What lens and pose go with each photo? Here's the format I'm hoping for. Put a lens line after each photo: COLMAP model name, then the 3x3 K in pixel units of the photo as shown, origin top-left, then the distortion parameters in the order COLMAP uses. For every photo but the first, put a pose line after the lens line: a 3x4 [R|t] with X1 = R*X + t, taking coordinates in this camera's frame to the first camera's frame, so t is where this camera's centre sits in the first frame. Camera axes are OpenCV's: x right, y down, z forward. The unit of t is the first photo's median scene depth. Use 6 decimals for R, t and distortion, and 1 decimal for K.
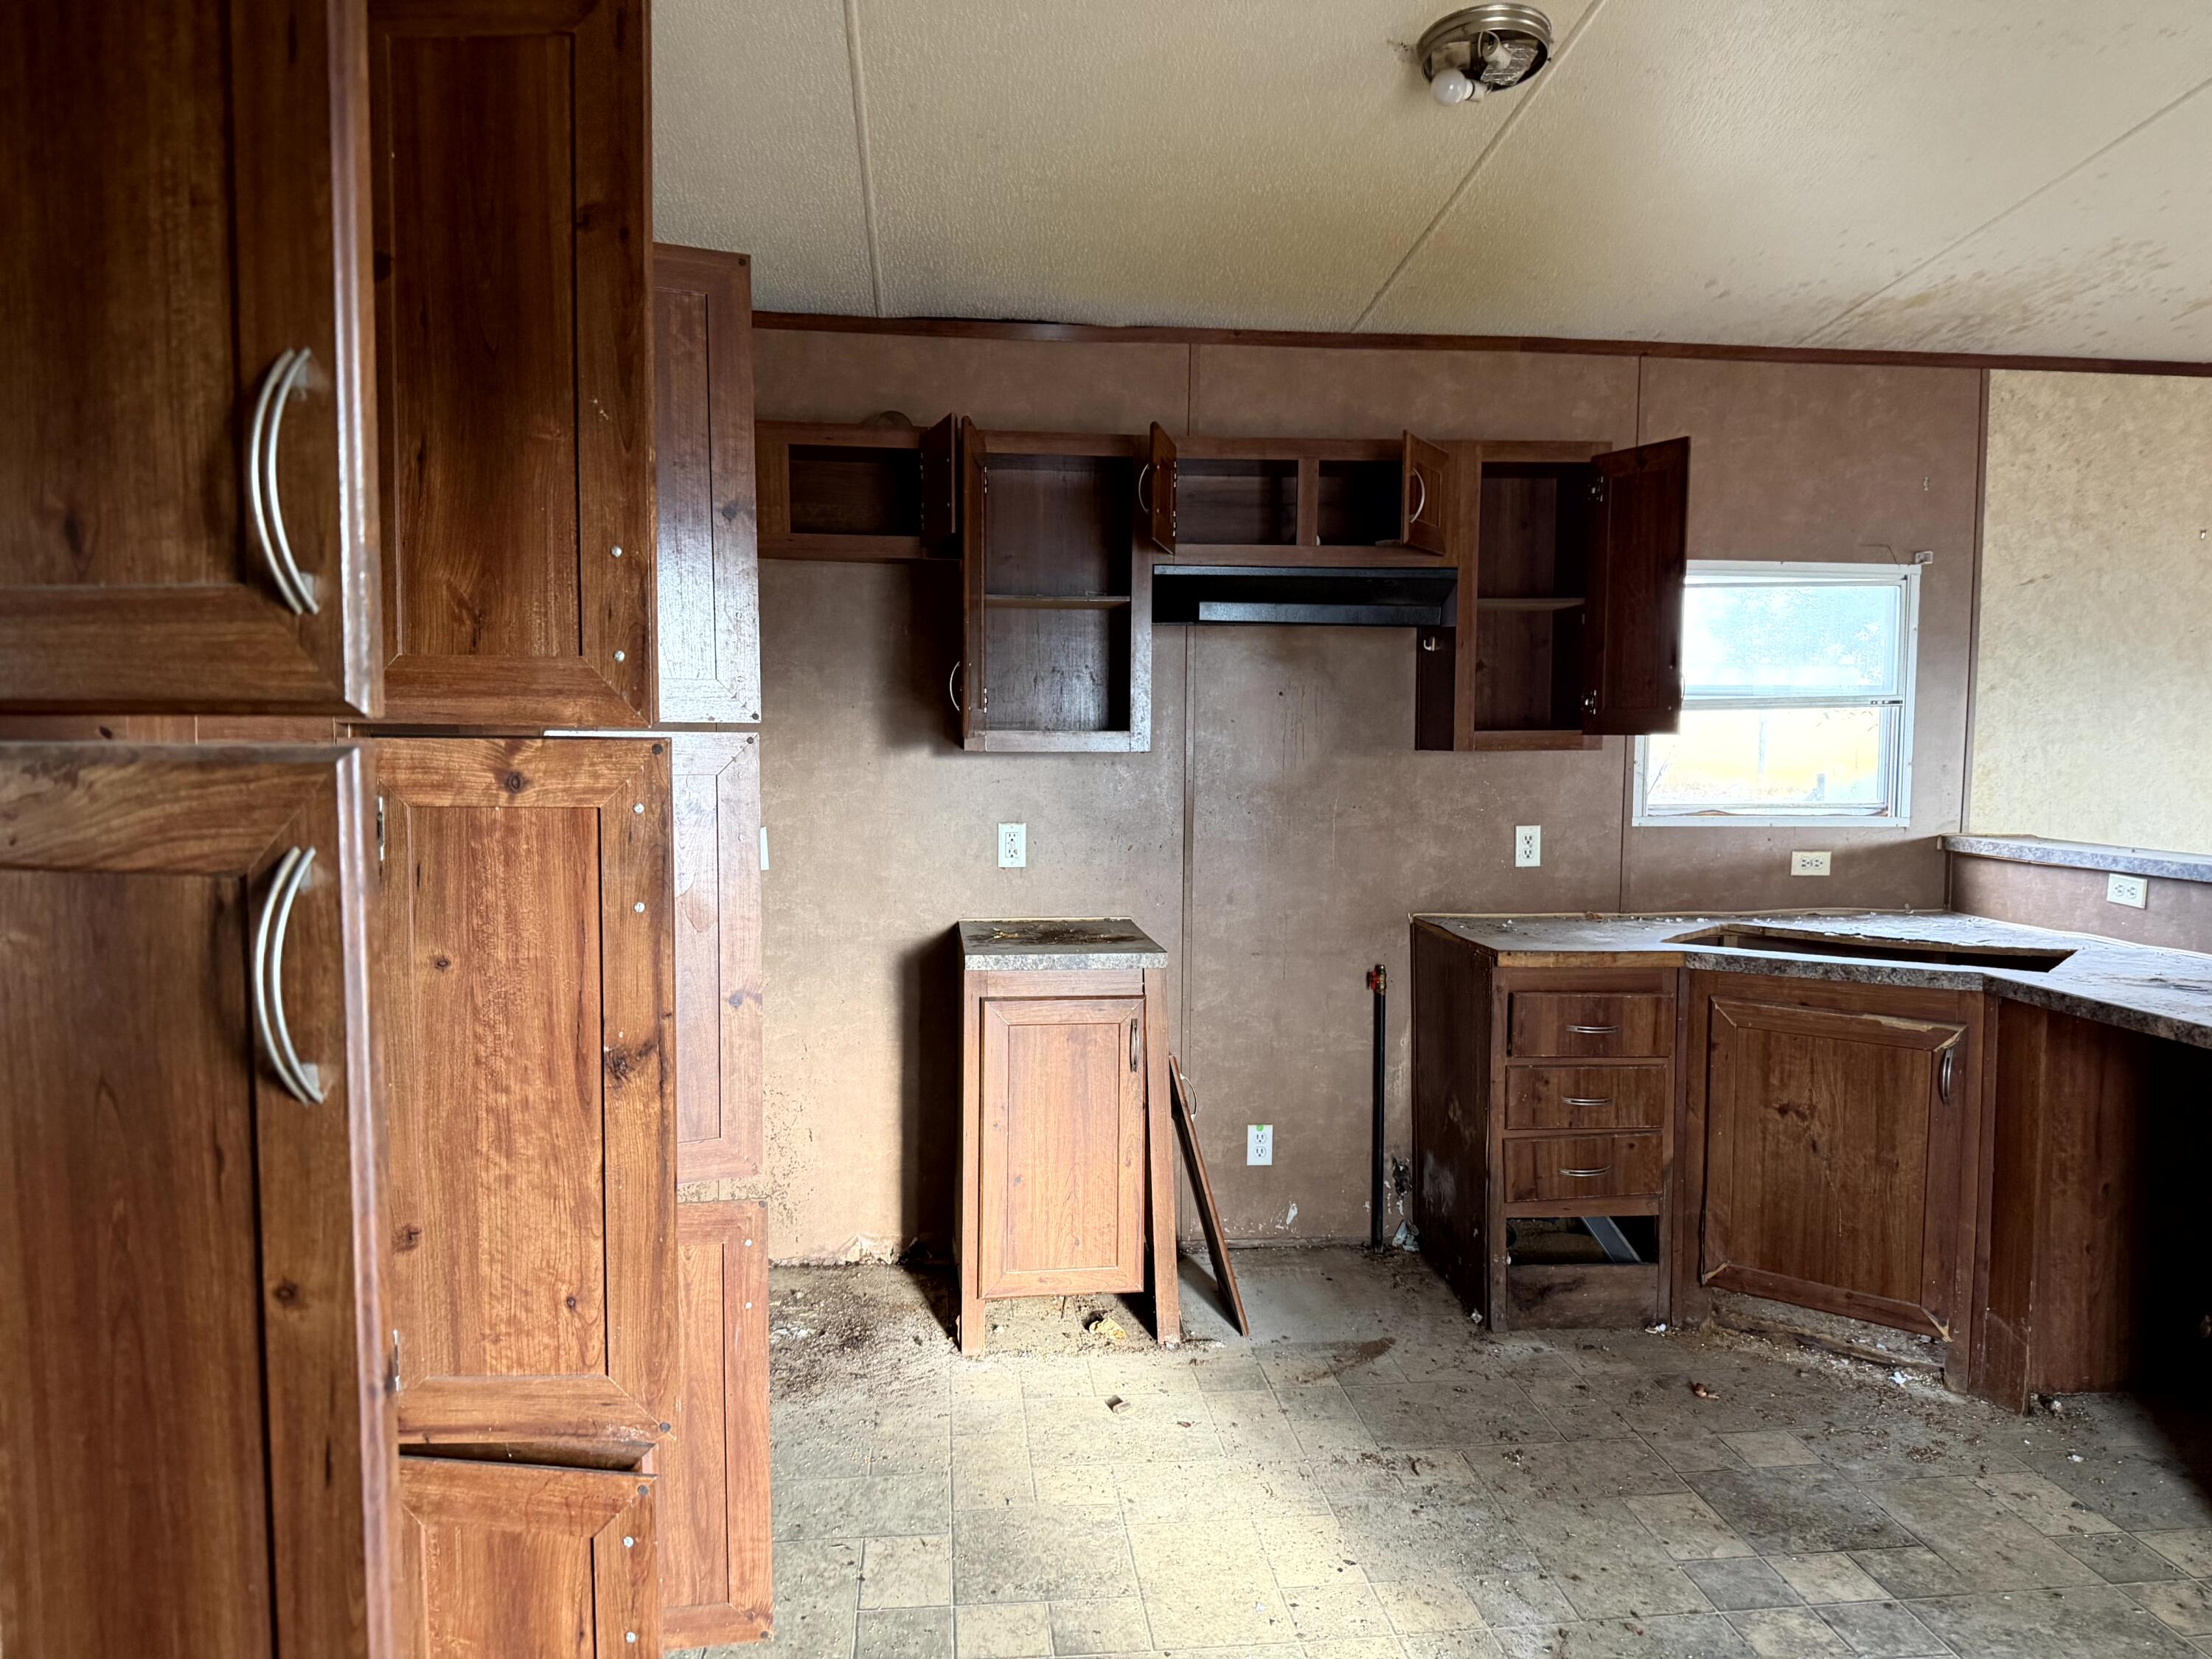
lens RADIAL K [[1670.2, 0, 1049.4], [0, 1670.2, 834.2], [0, 0, 1]] dist [0.158374, -0.243825]
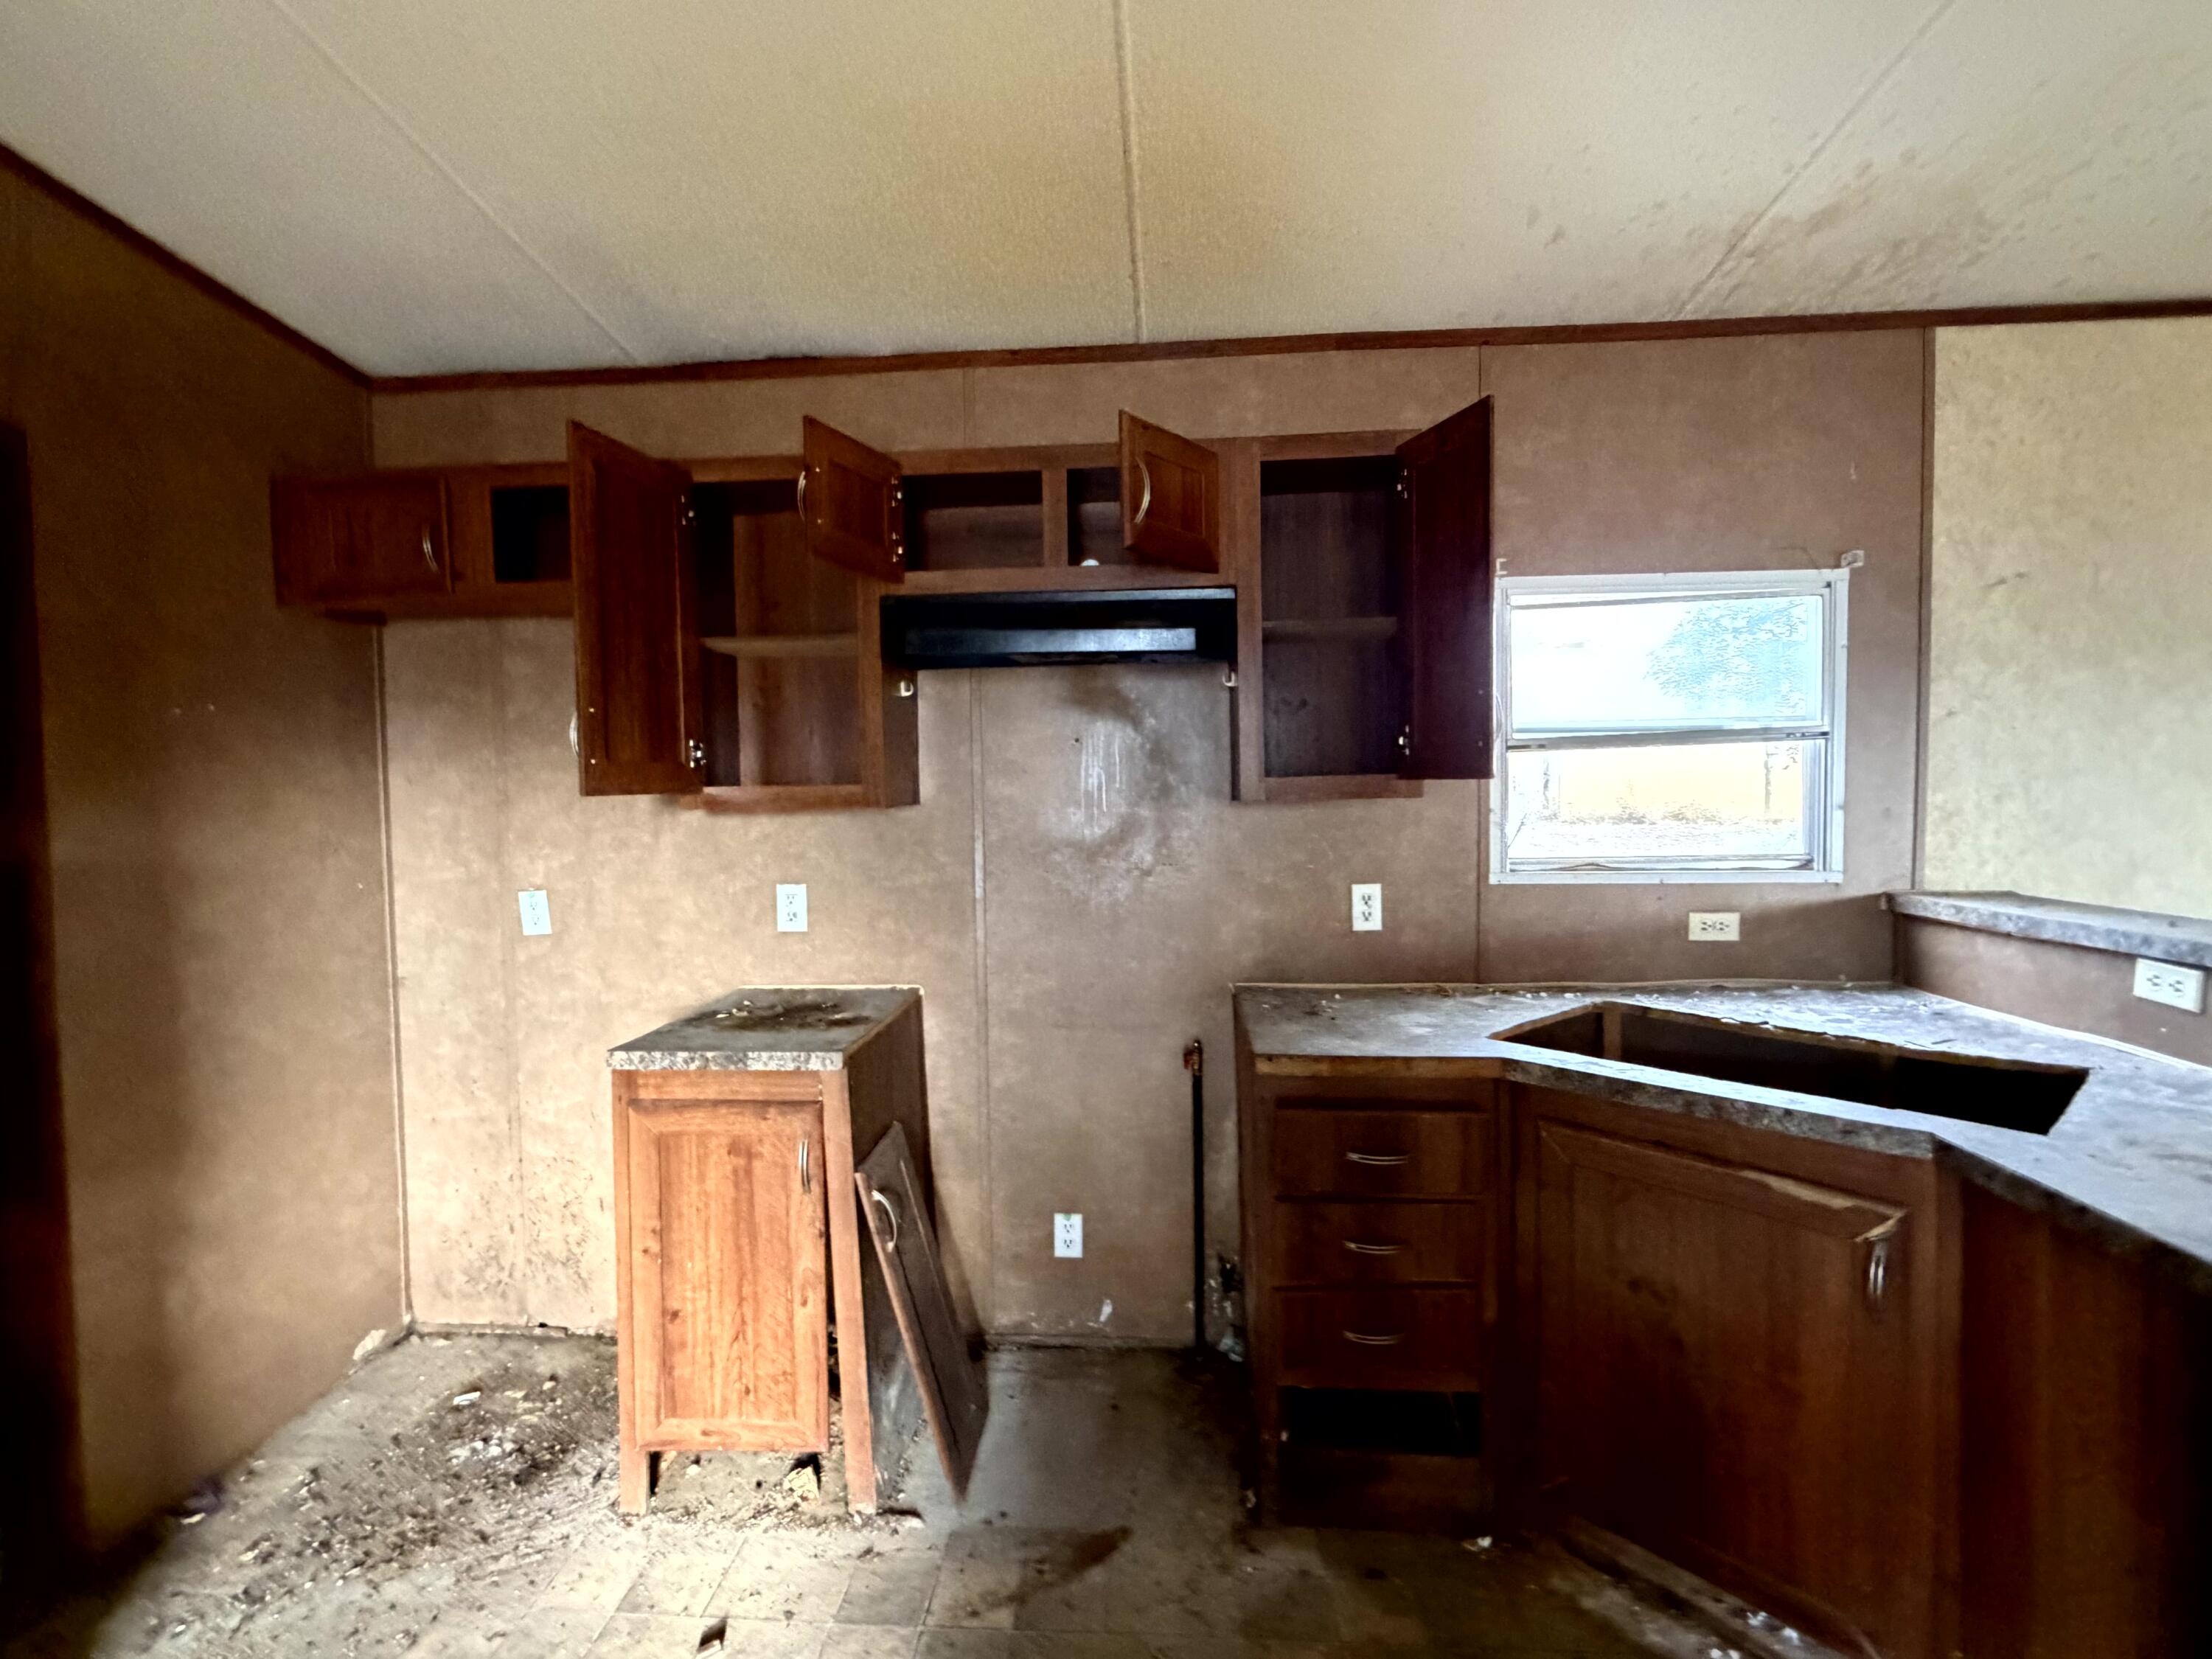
lens RADIAL K [[1033.2, 0, 1098.3], [0, 1033.2, 827.1], [0, 0, 1]] dist [0.024061, -0.019611]
pose [[0.980433, -0.013485, -0.196389, 0.256510], [0.008778, 0.999653, -0.024821, -0.022712], [0.196656, 0.022612, 0.980212, 0.447936]]
